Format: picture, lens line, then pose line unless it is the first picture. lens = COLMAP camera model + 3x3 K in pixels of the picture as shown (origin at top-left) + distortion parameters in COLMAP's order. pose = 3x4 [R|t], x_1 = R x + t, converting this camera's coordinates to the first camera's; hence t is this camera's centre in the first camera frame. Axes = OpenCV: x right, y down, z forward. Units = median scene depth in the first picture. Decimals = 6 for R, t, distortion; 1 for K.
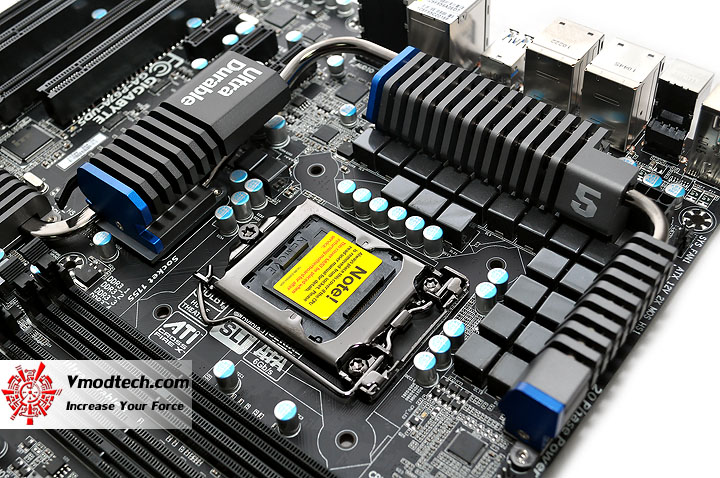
lens RADIAL K [[905.1, 0, 360.0], [0, 905.1, 239.0], [0, 0, 1]] dist [-0.032978, -0.034177]
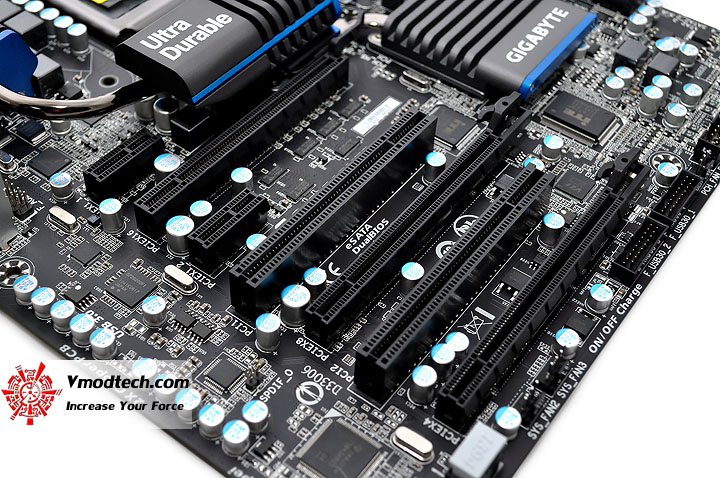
lens RADIAL K [[995.7, 0, 360.0], [0, 995.7, 239.0], [0, 0, 1]] dist [-0.028246, -0.037641]
pose [[-0.998420, 0.056180, -0.000968, -0.331160], [-0.008607, -0.135892, 0.990686, -1.244700], [0.055525, 0.989130, 0.136160, 1.149218]]
